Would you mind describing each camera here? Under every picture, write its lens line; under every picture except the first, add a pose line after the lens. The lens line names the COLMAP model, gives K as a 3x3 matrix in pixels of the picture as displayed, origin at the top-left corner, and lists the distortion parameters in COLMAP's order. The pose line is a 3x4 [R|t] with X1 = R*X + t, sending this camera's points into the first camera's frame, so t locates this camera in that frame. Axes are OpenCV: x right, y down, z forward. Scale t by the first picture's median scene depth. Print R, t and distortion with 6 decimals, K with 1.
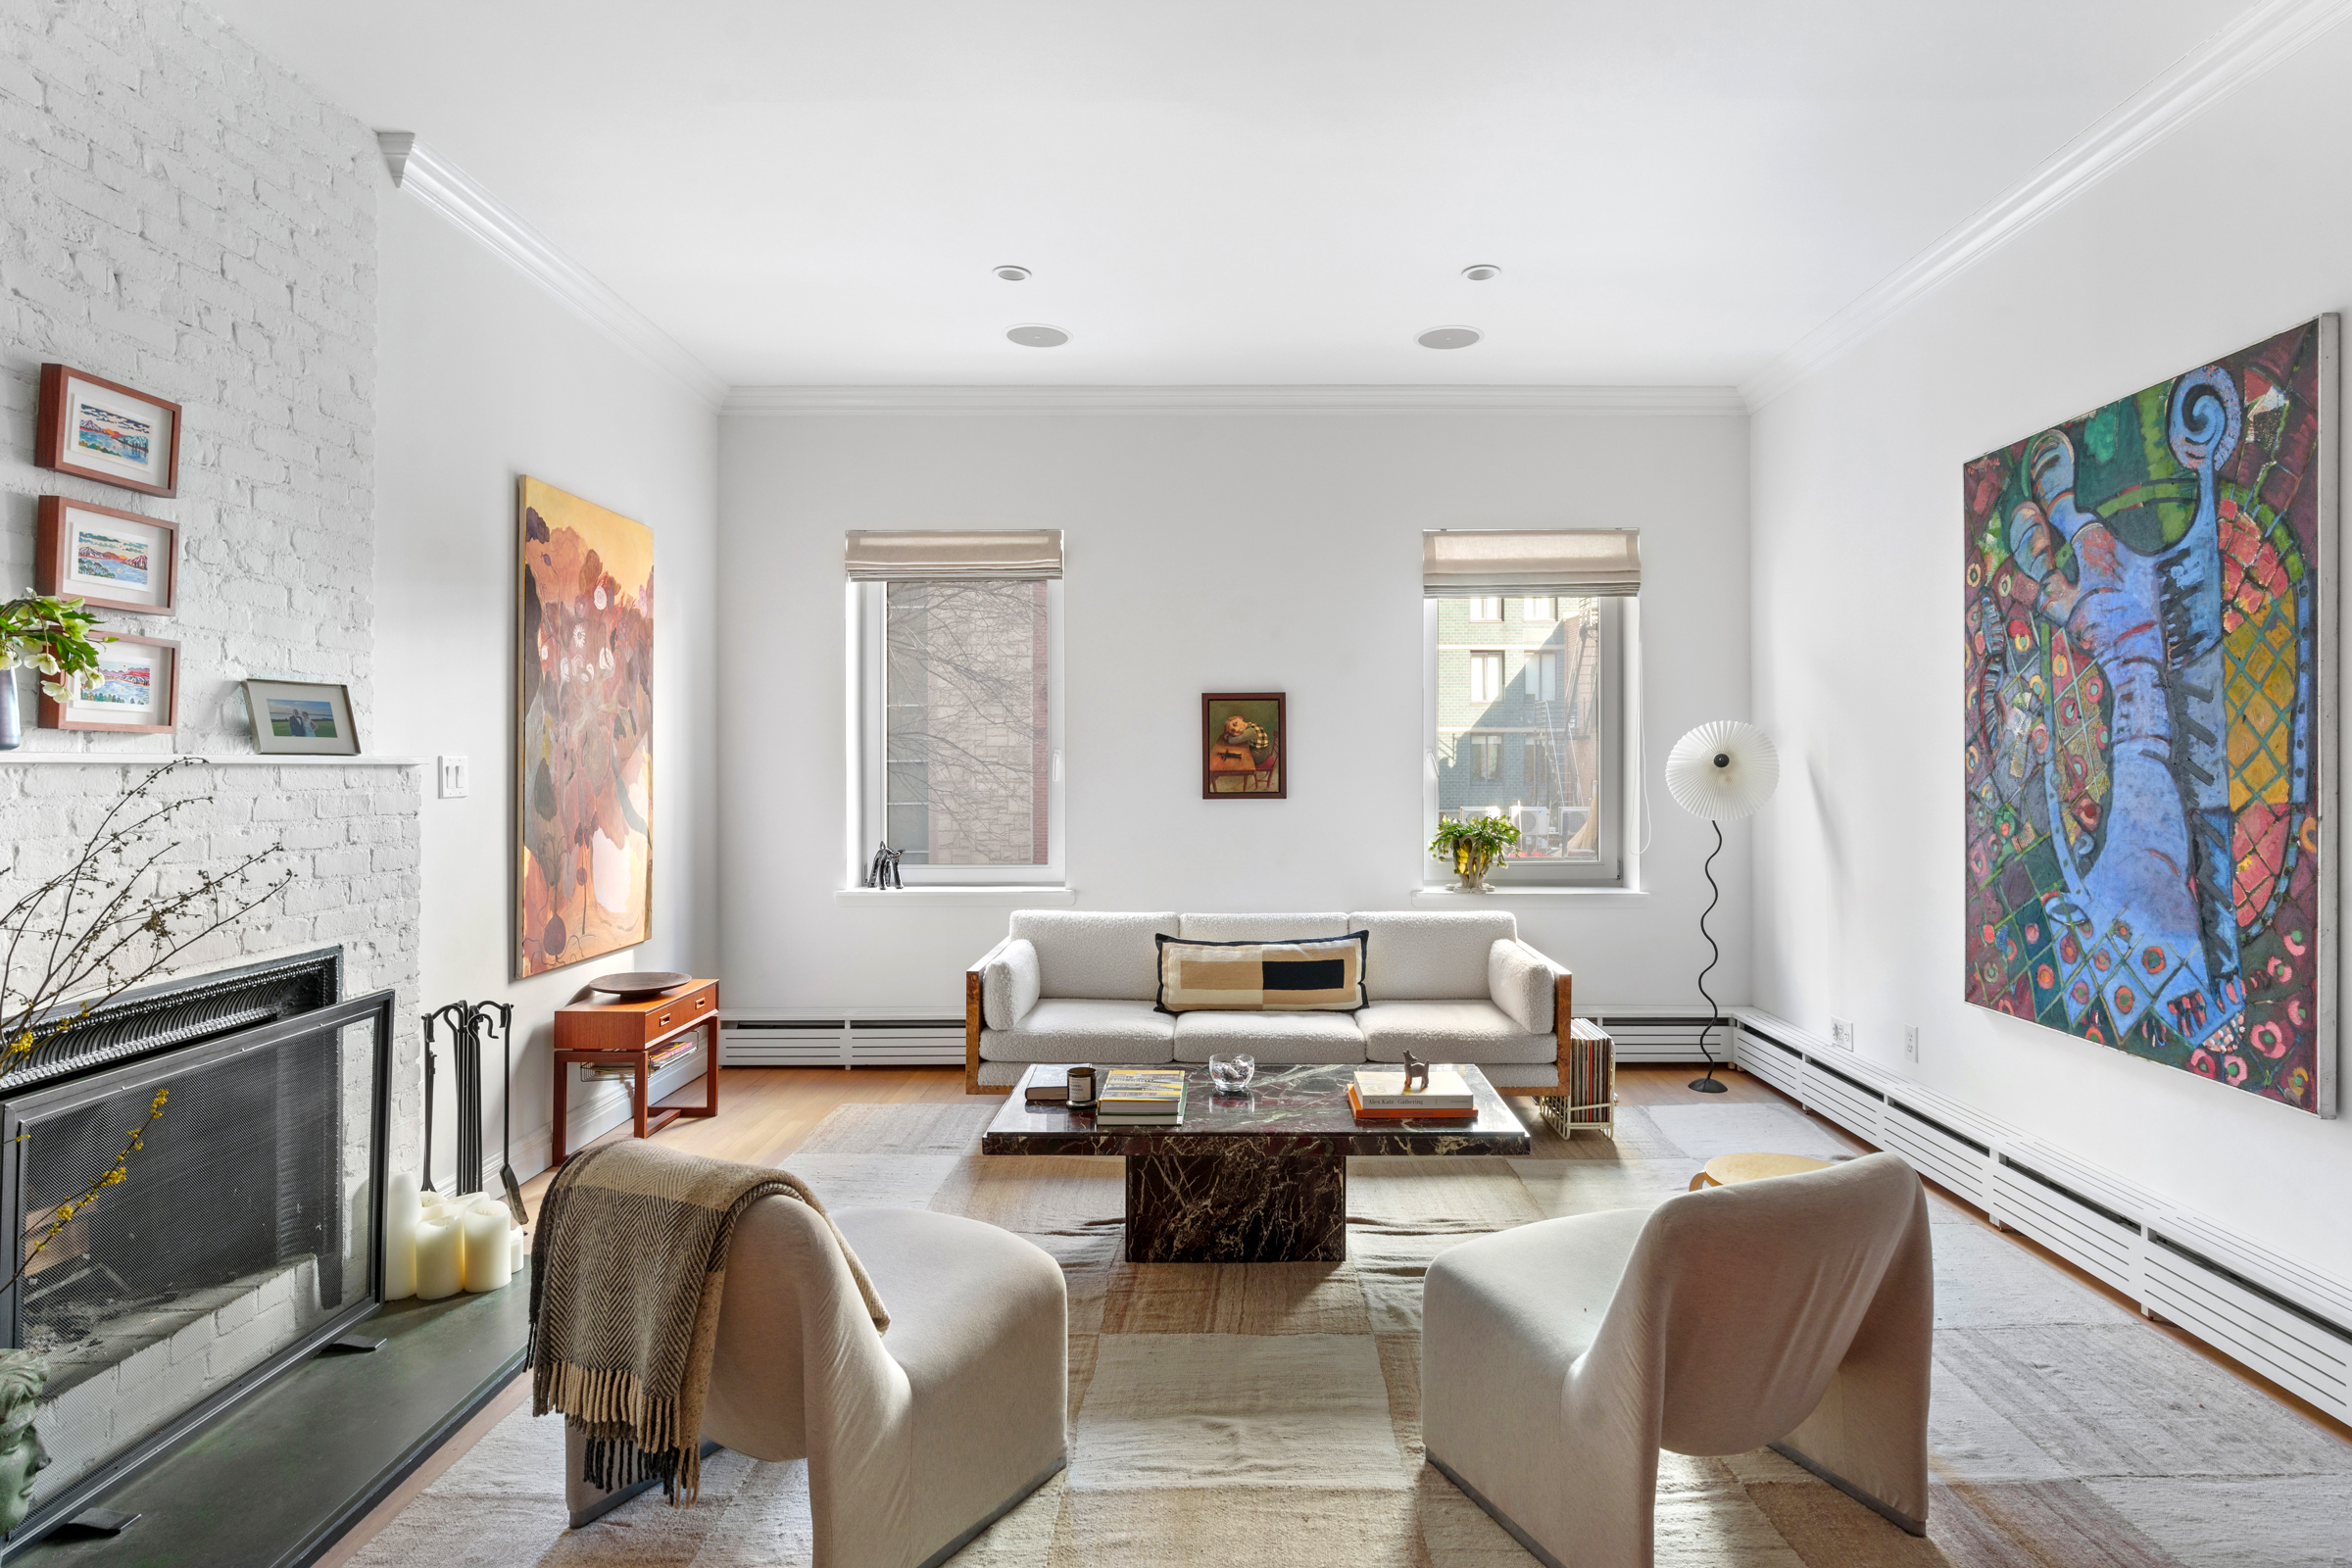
lens RADIAL K [[1234.4, 0, 1191.0], [0, 1234.4, 769.2], [0, 0, 1]] dist [-0.001126, 0.000190]
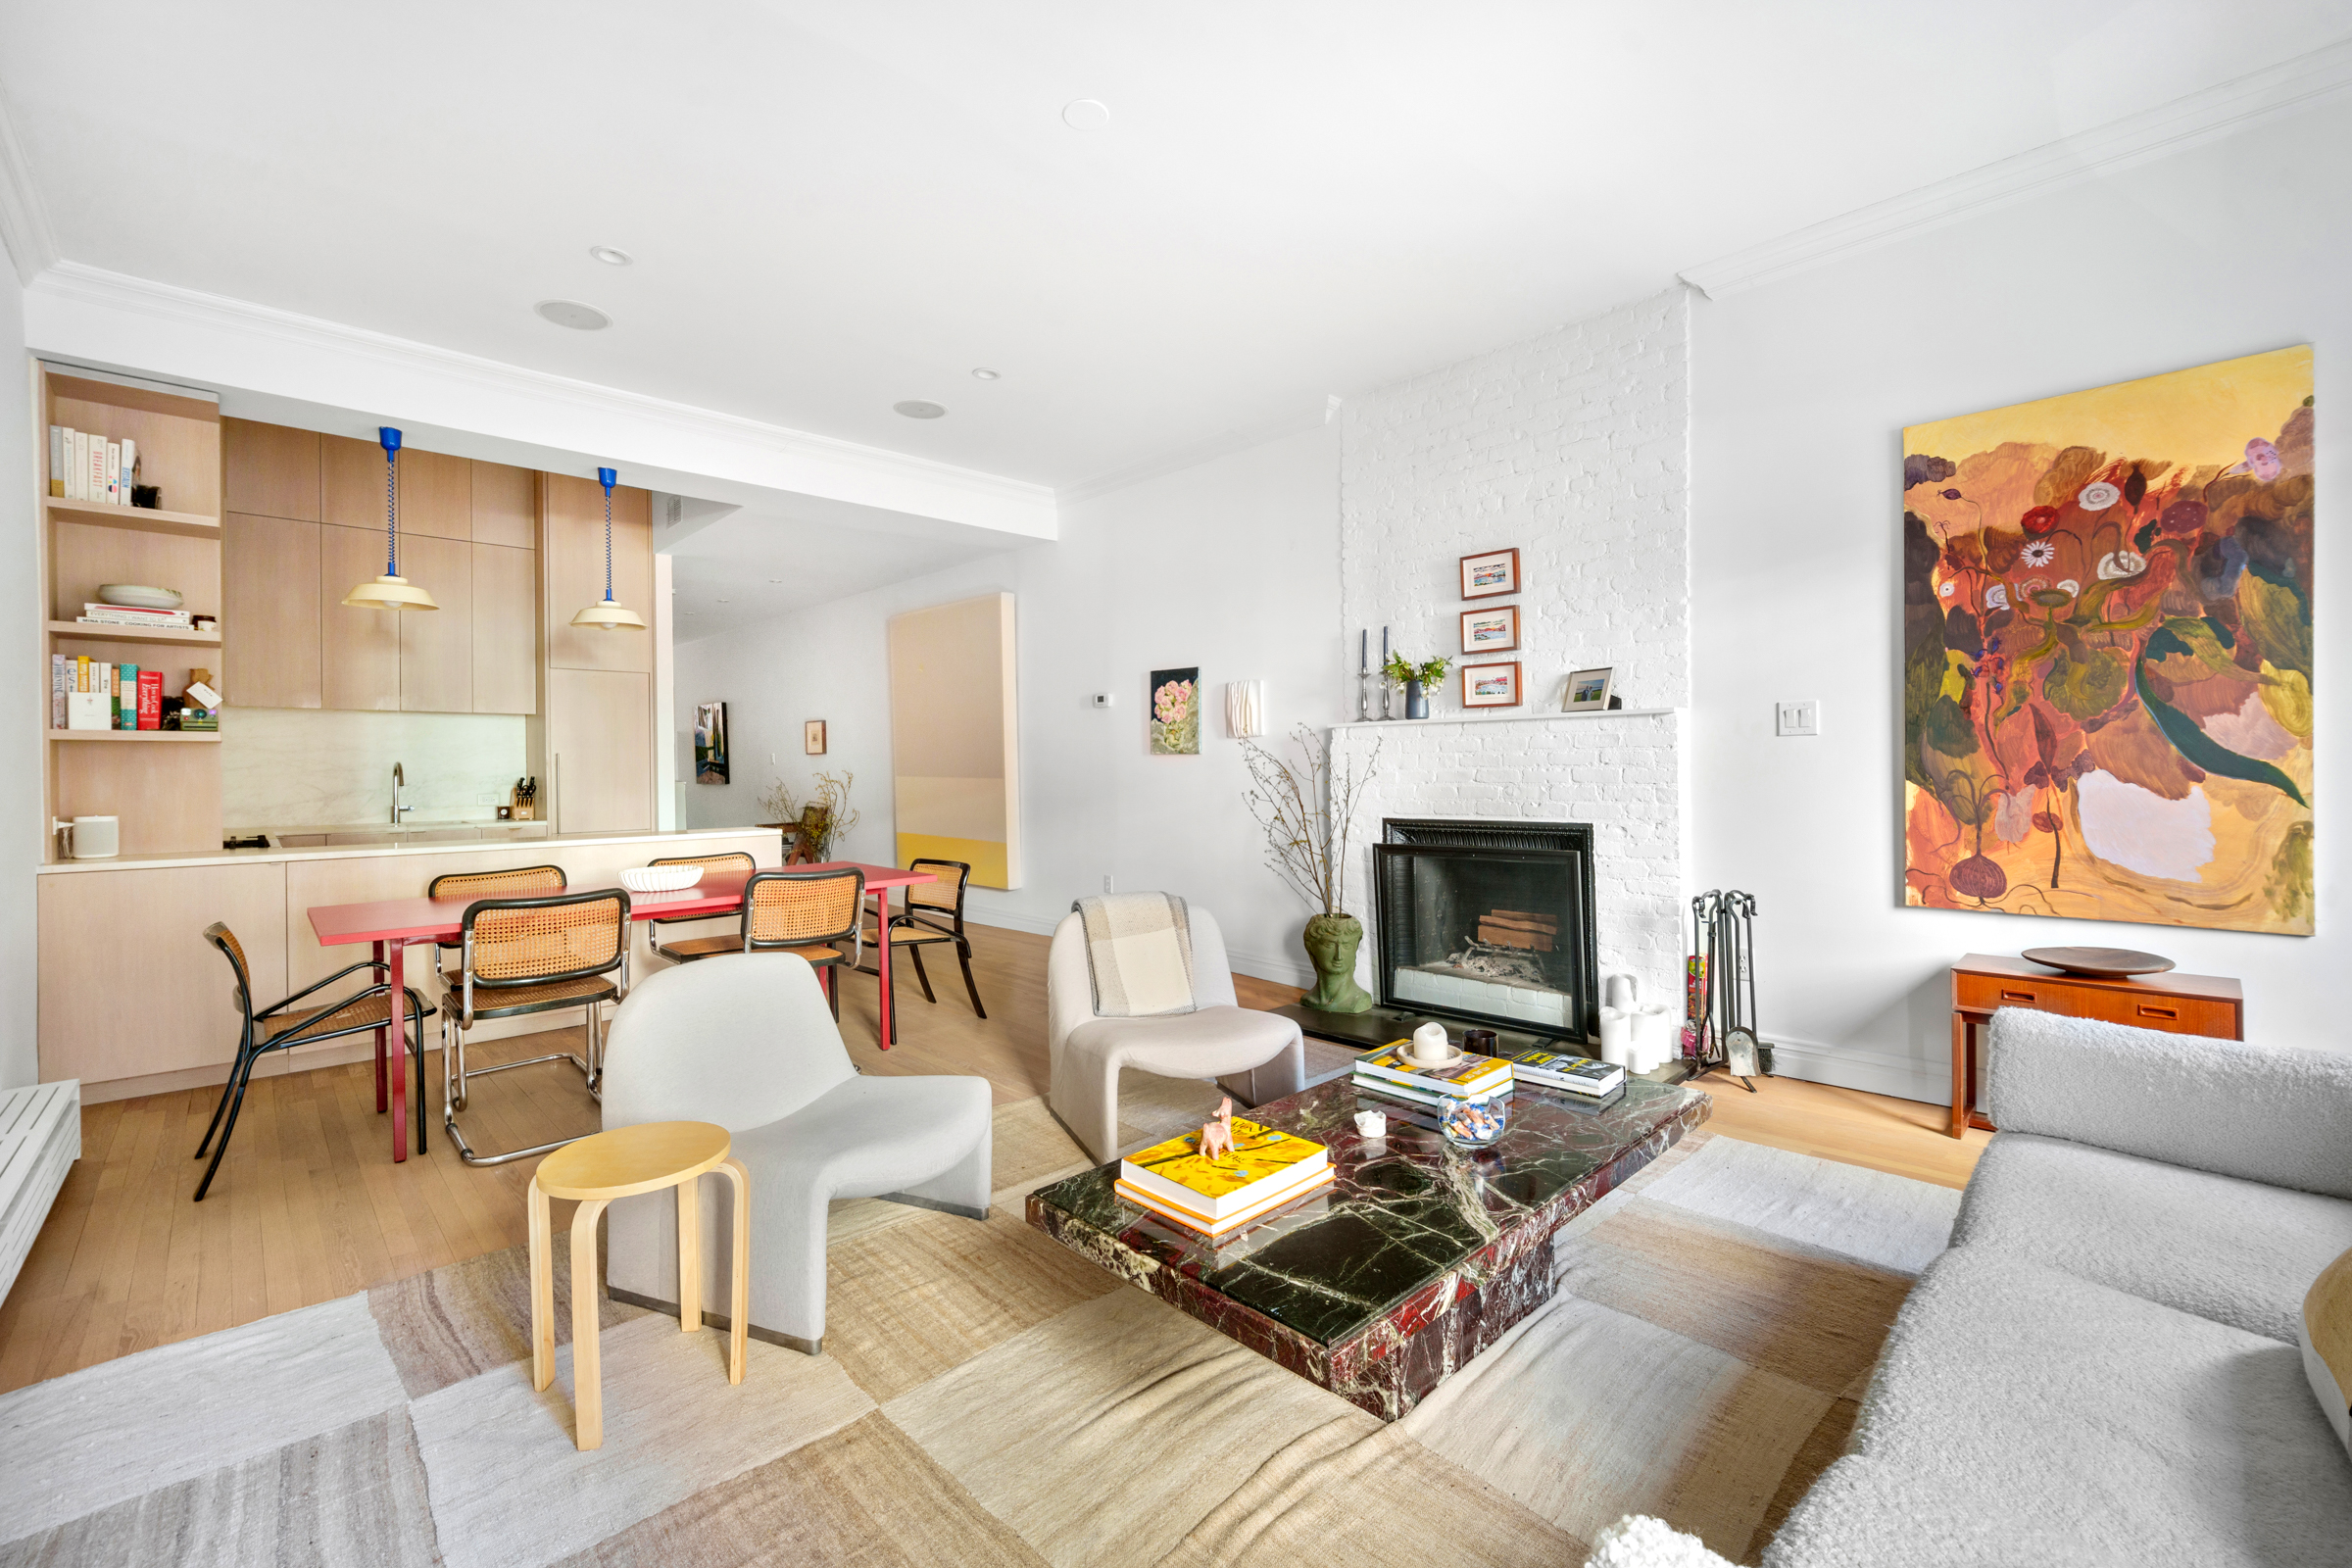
lens RADIAL K [[967.7, 0, 1180.5], [0, 967.7, 771.8], [0, 0, 1]] dist [0.001814, 0.000099]
pose [[-0.701289, 0.008394, -0.712827, 0.684619], [0.007741, 0.999961, 0.004160, 0.066190], [0.712835, -0.002600, -0.701327, 1.612030]]
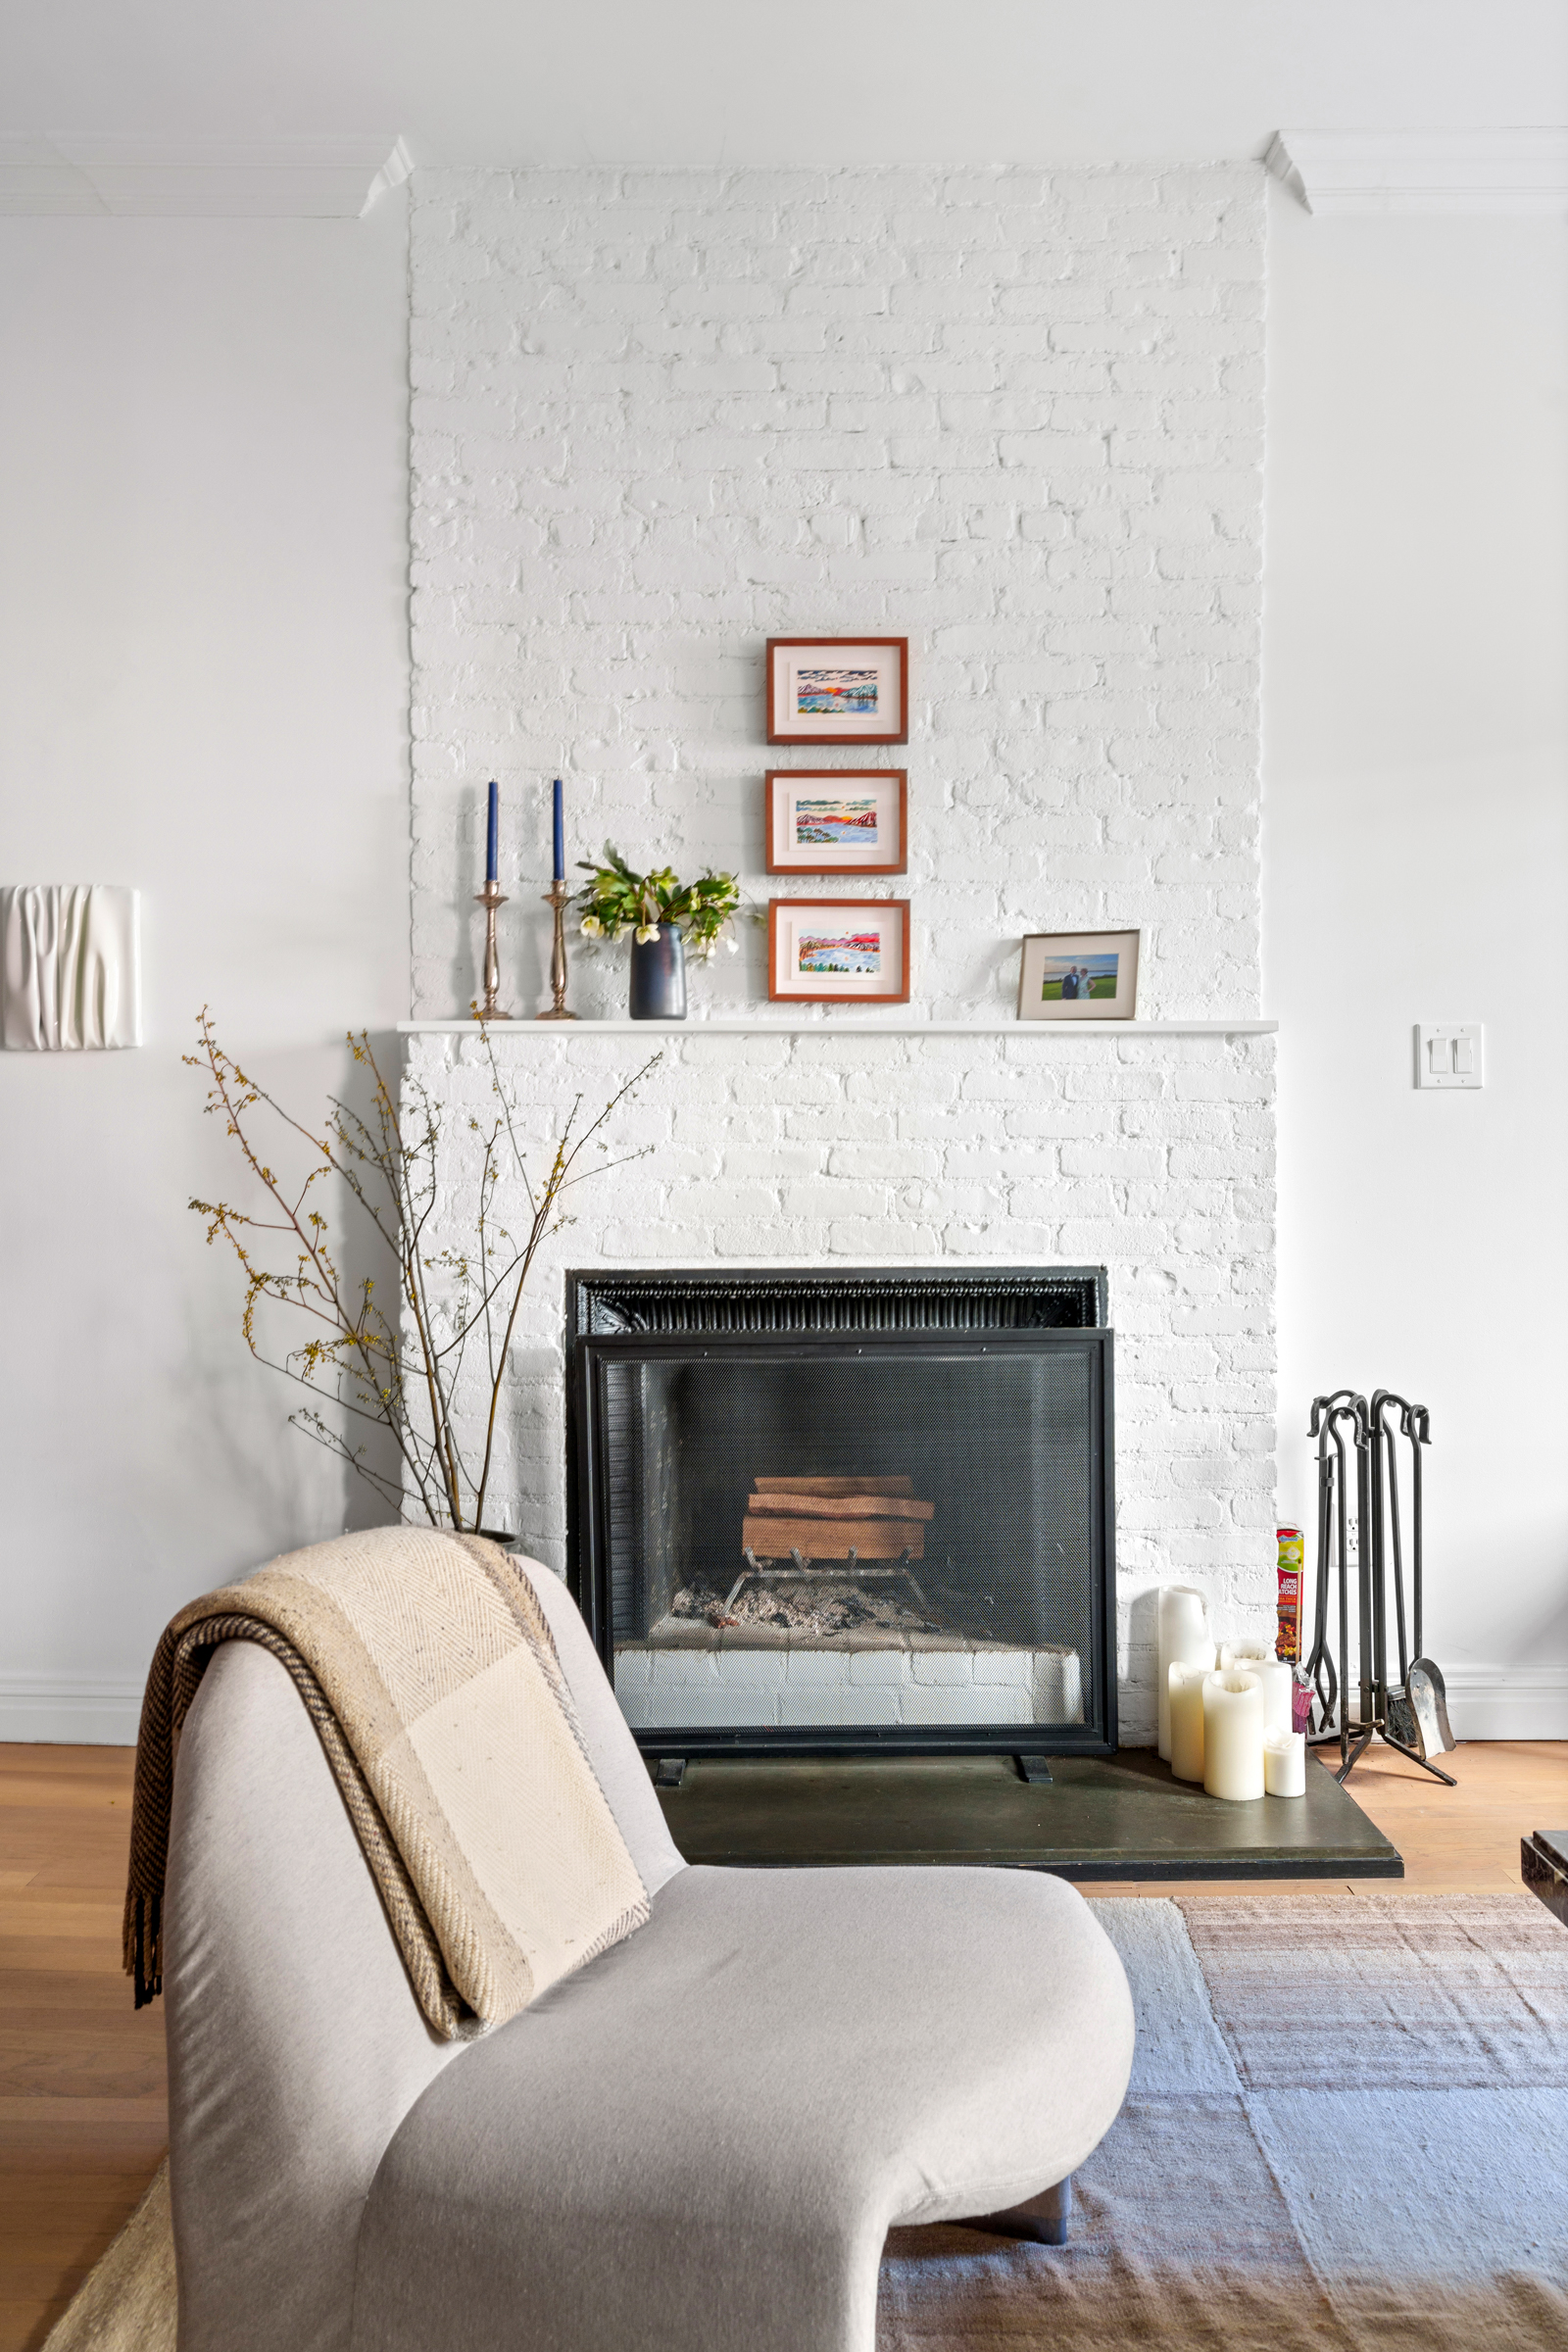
lens RADIAL K [[1906.9, 0, 786.8], [0, 1906.9, 1175.8], [0, 0, 1]] dist [0.005465, 0.003498]
pose [[0.005675, 0.000633, -0.999984, 0.531290], [-0.002303, 0.999997, 0.000620, 0.090552], [0.999981, 0.002299, 0.005677, 0.838531]]
